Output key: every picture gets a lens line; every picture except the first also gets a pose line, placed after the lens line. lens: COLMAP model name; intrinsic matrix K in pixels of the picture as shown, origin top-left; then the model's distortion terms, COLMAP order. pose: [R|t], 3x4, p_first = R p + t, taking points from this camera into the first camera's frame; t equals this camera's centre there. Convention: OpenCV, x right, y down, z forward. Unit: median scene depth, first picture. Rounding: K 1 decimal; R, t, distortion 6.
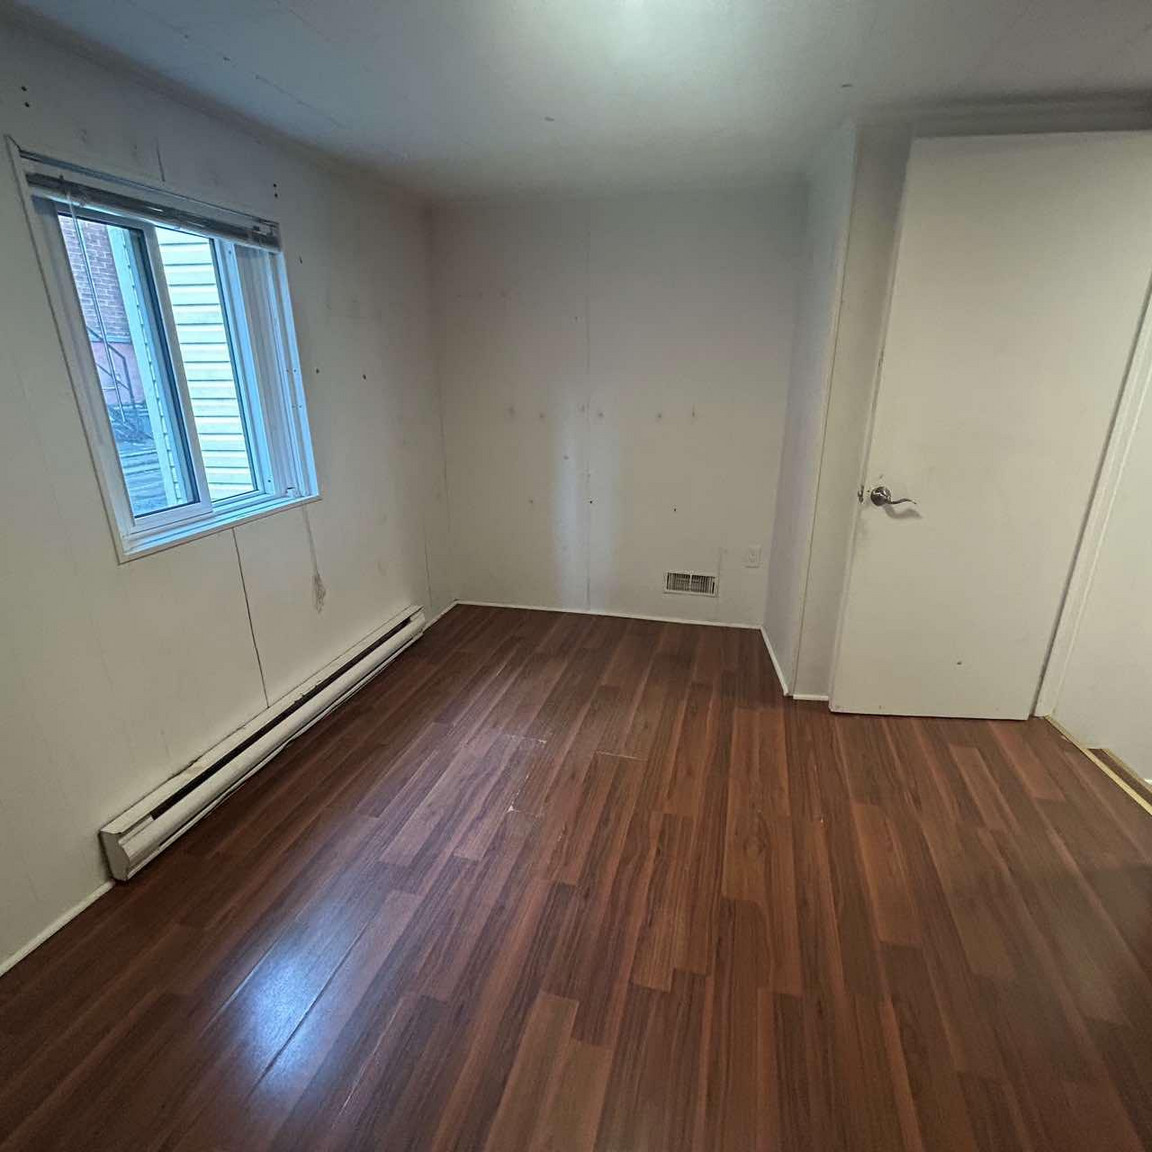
lens RADIAL K [[616.4, 0, 578.3], [0, 616.4, 579.4], [0, 0, 1]] dist [-0.004991, 0.000739]
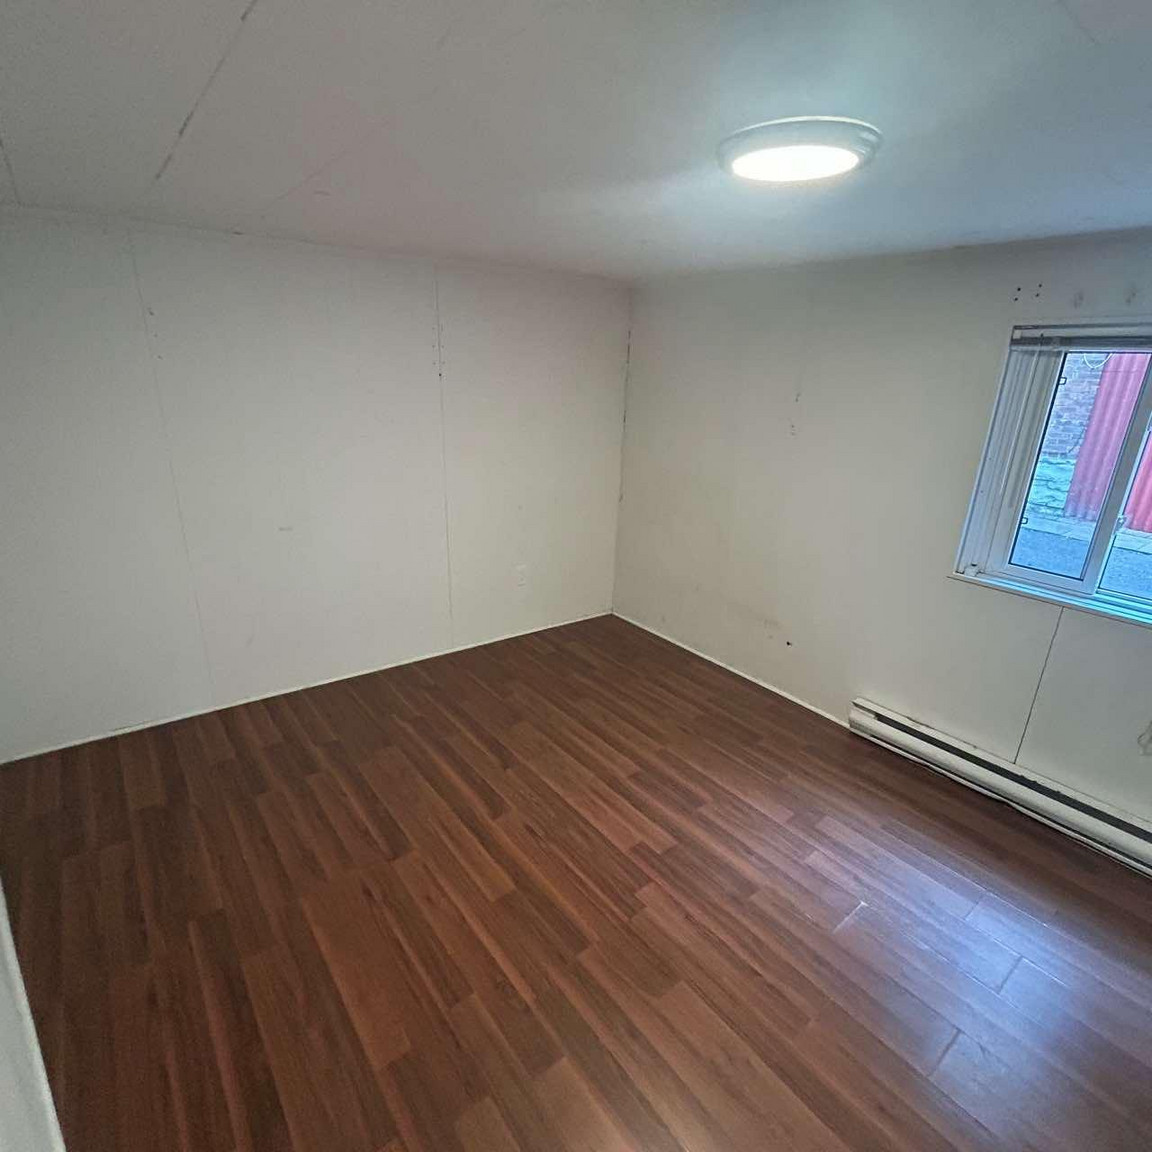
lens RADIAL K [[616.4, 0, 576.1], [0, 616.4, 574.3], [0, 0, 1]] dist [-0.004991, 0.000739]
pose [[-0.593269, 0.245528, -0.766647, 0.947405], [-0.294861, 0.819887, 0.490757, -0.497011], [0.749058, 0.517206, -0.414017, 0.920757]]
